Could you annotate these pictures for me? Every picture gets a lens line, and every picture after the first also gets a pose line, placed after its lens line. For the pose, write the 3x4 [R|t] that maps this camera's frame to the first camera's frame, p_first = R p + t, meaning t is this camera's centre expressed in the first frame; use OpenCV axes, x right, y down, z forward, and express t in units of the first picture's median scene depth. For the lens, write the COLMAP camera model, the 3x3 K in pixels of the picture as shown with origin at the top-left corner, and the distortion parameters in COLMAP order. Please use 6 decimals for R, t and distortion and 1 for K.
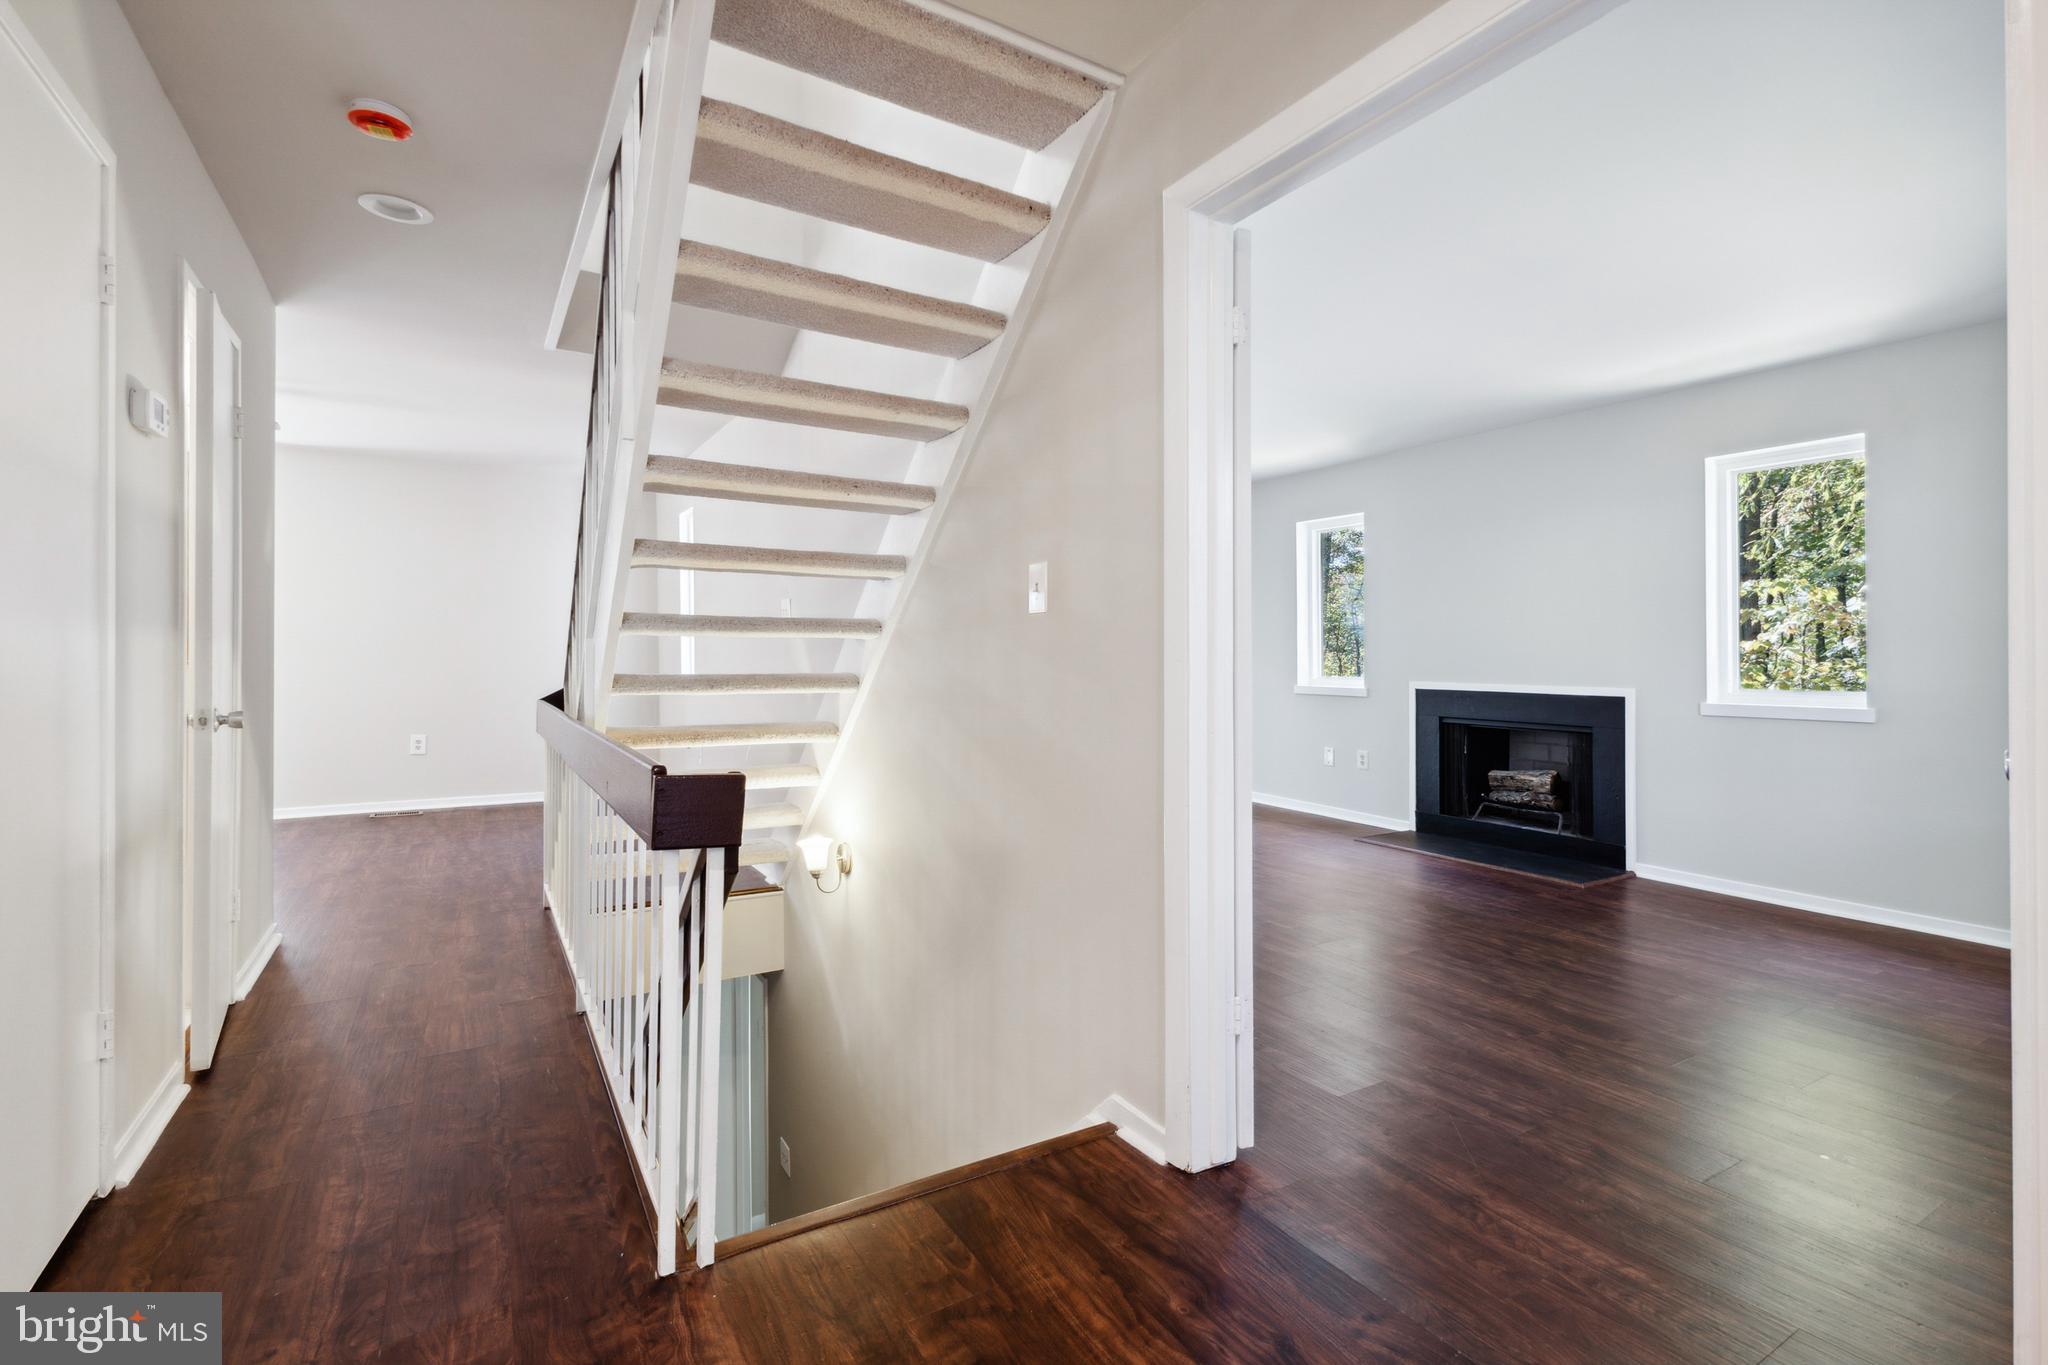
lens RADIAL K [[912.6, 0, 1026.1], [0, 912.6, 658.9], [0, 0, 1]] dist [0.010966, -0.000037]
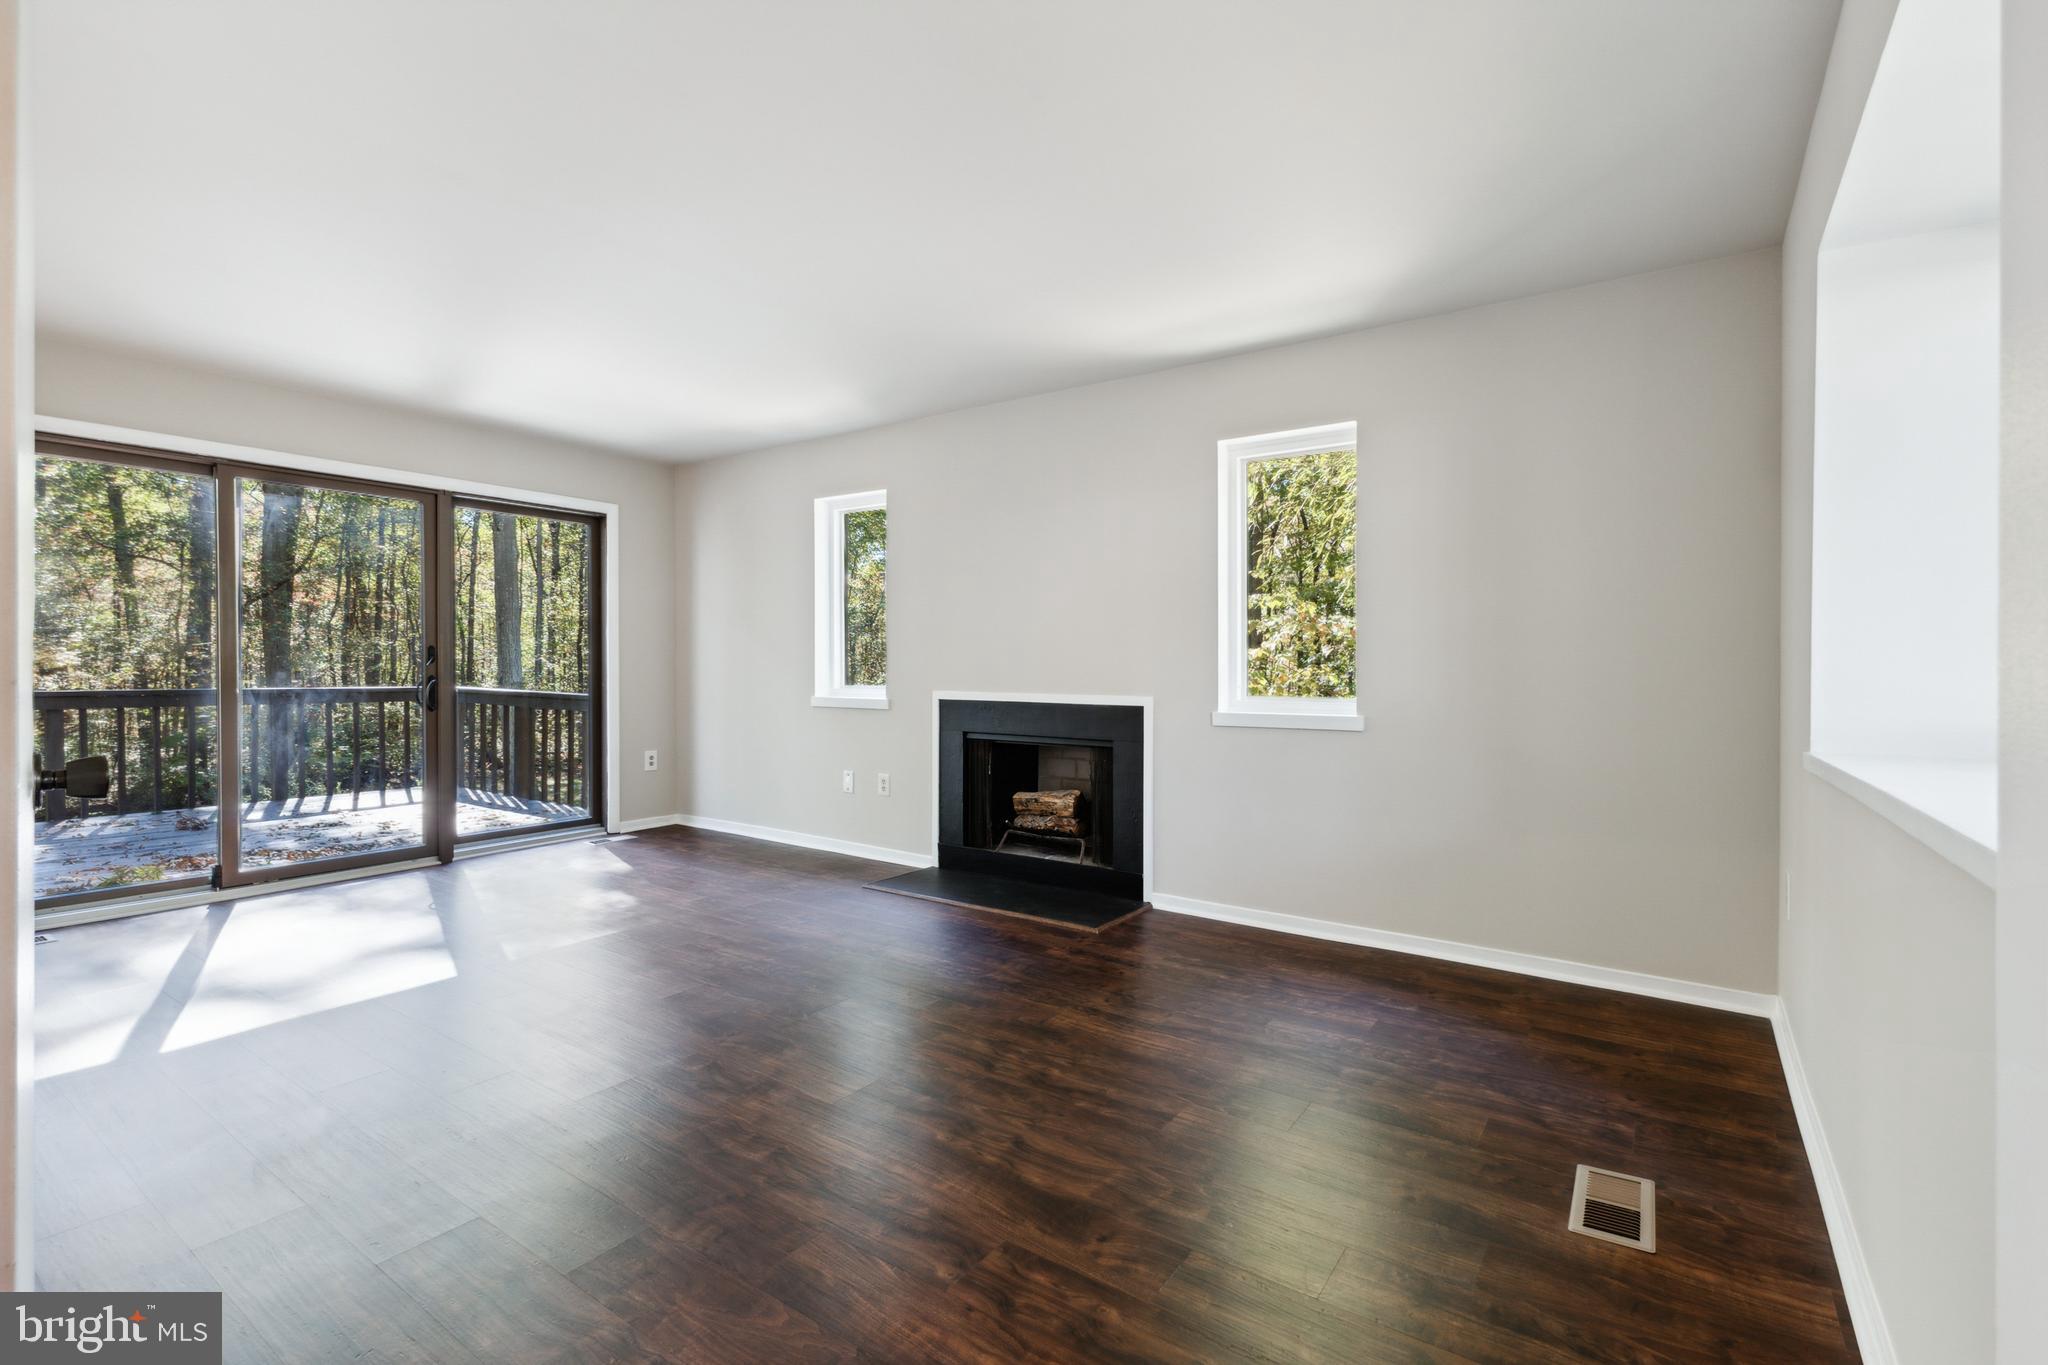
lens RADIAL K [[918.5, 0, 1024.0], [0, 918.5, 682.5], [0, 0, 1]] dist [0.000542, 0.000062]
pose [[0.912328, -0.007483, 0.409392, 0.166700], [0.000066, 0.999836, 0.018129, 0.002073], [-0.409461, -0.016513, 0.912178, 0.214537]]
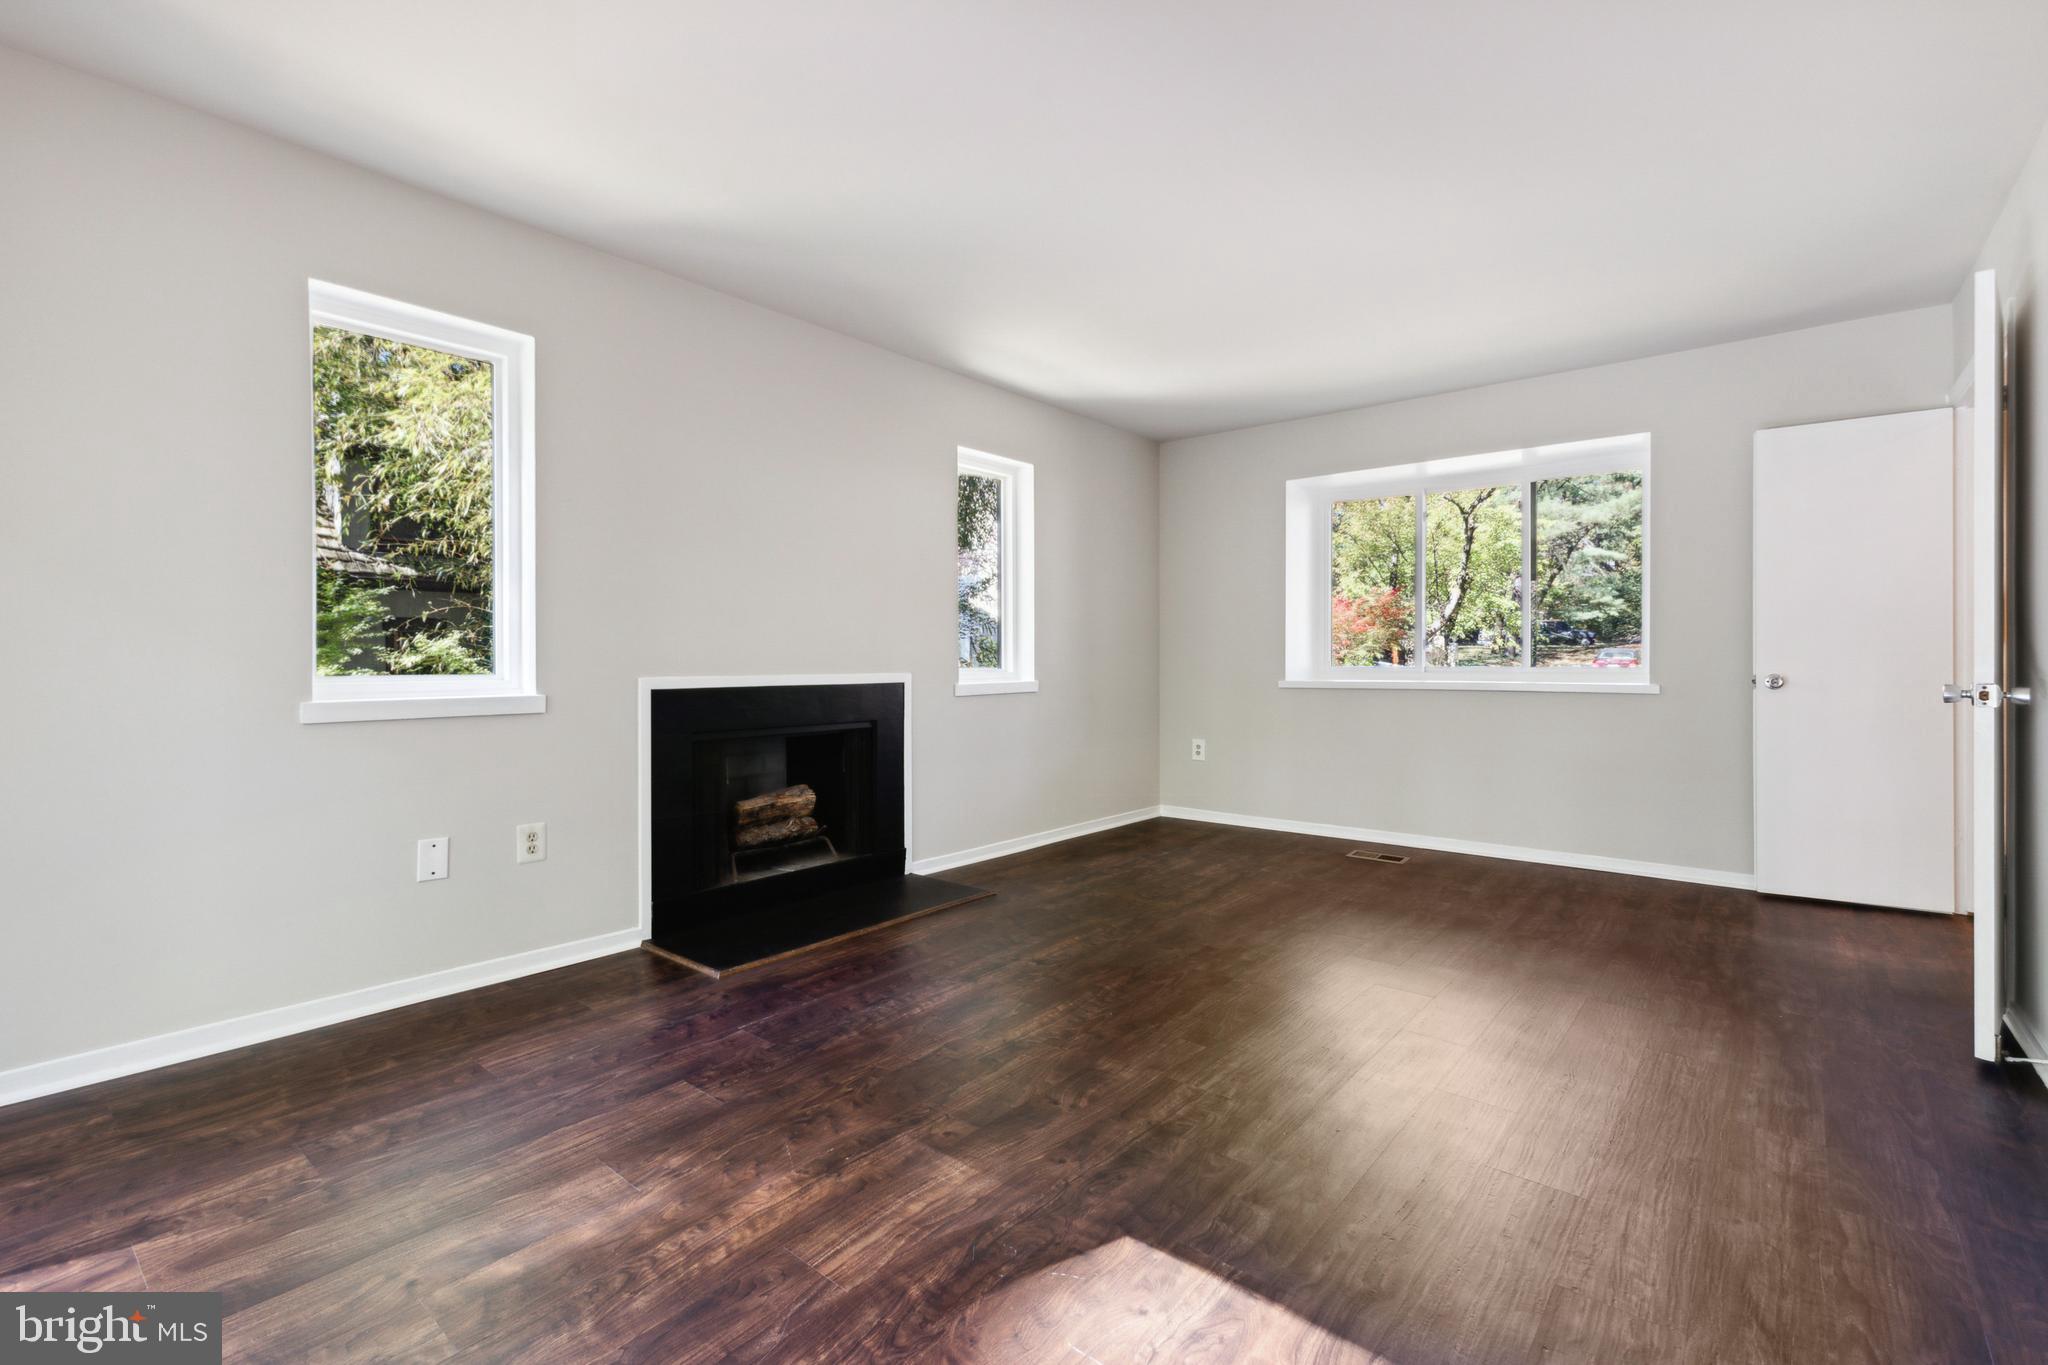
lens RADIAL K [[918.5, 0, 1024.0], [0, 918.5, 682.5], [0, 0, 1]] dist [0.000542, 0.000062]
pose [[-0.345855, -0.012173, 0.938209, -0.216575], [0.015156, 0.999713, 0.018558, 0.023126], [-0.938165, 0.020638, -0.345572, 1.080054]]
